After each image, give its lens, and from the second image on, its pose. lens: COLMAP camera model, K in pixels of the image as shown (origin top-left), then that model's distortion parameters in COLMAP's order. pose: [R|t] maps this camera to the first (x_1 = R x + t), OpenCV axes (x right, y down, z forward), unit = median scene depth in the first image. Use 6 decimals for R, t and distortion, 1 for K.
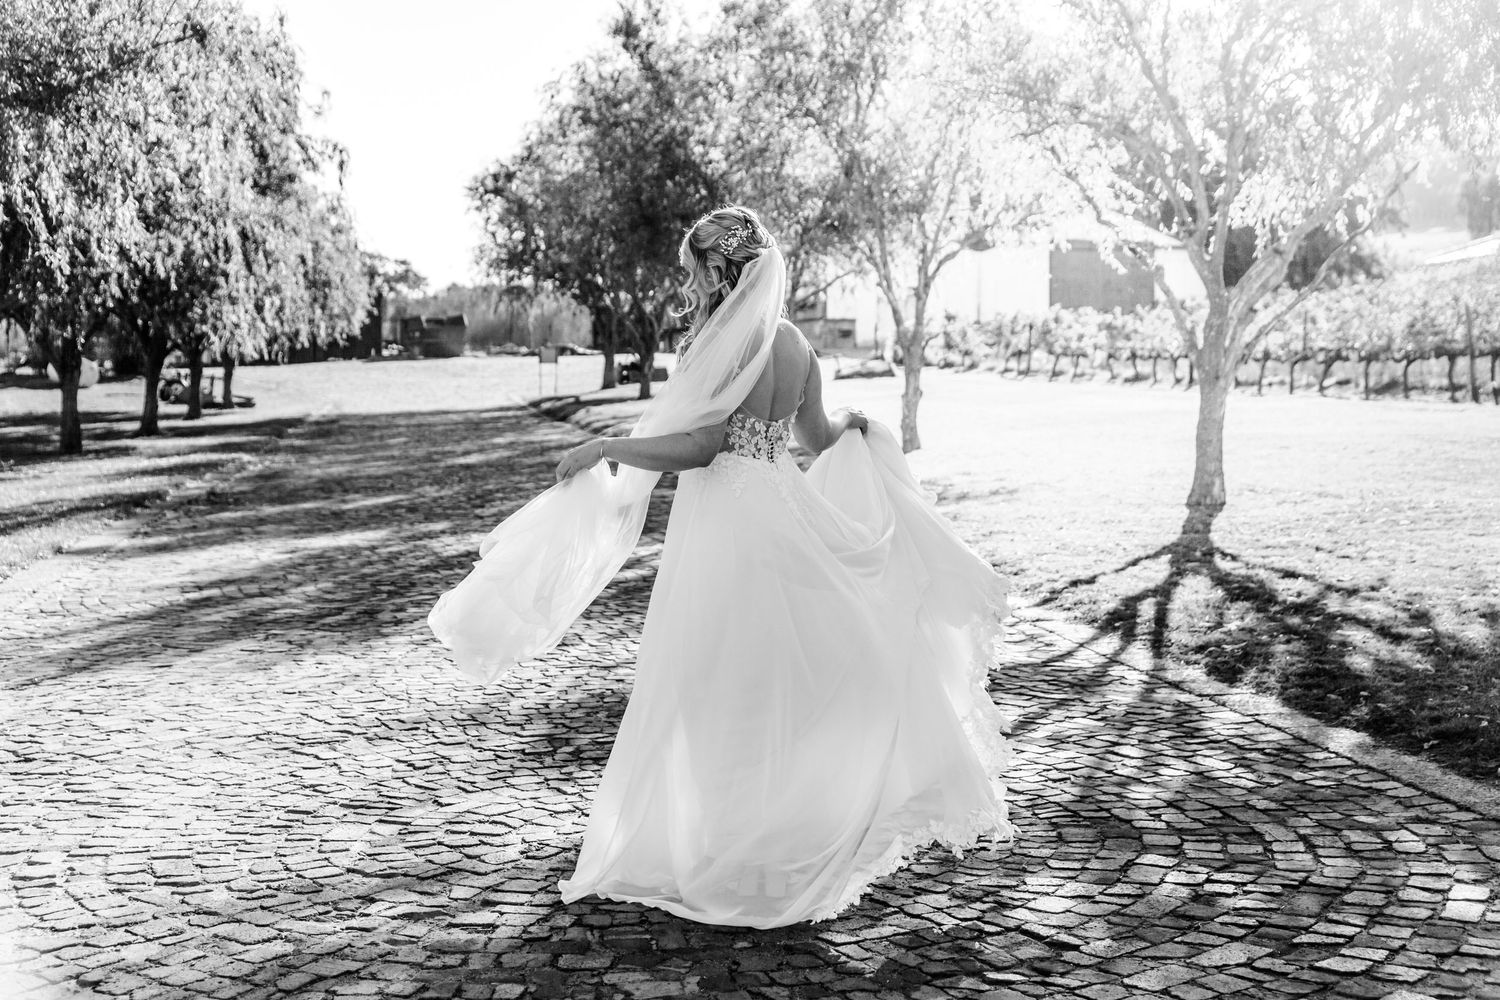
lens RADIAL K [[2057.4, 0, 722.0], [0, 2057.4, 540.2], [0, 0, 1]] dist [0.034918, 0.000000]
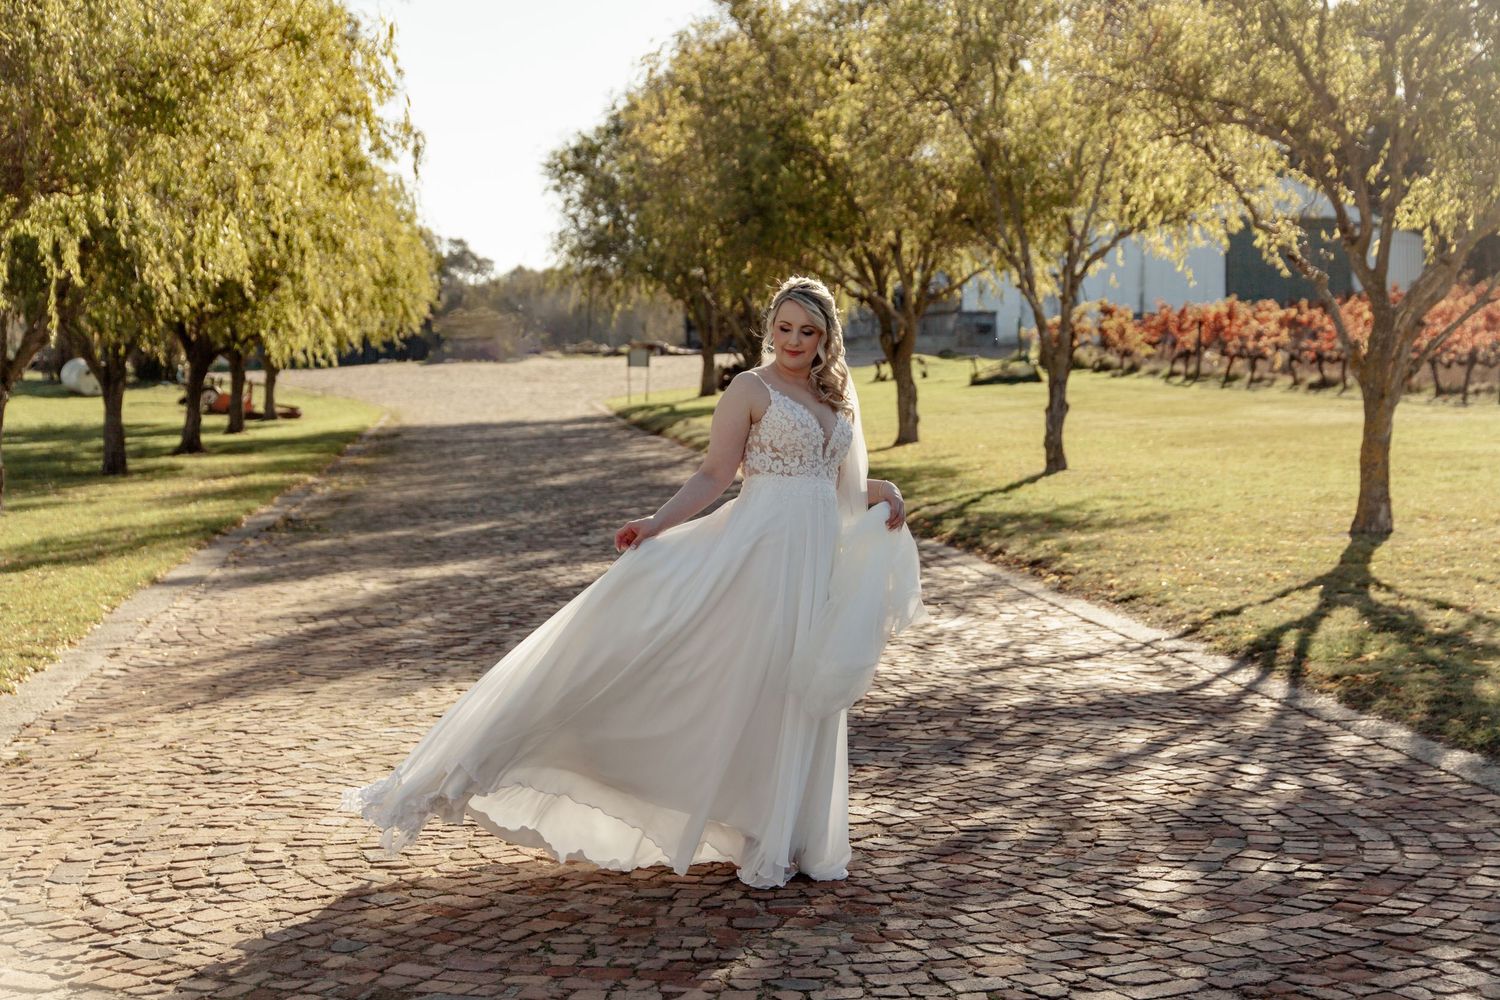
lens RADIAL K [[2925.0, 0, 740.4], [0, 2925.0, 510.3], [0, 0, 1]] dist [-0.006423, 0.000000]
pose [[0.999683, 0.000230, -0.025192, -0.015363], [-0.000810, 0.999735, -0.023001, 0.003199], [0.025180, 0.023014, 0.999418, -0.318732]]
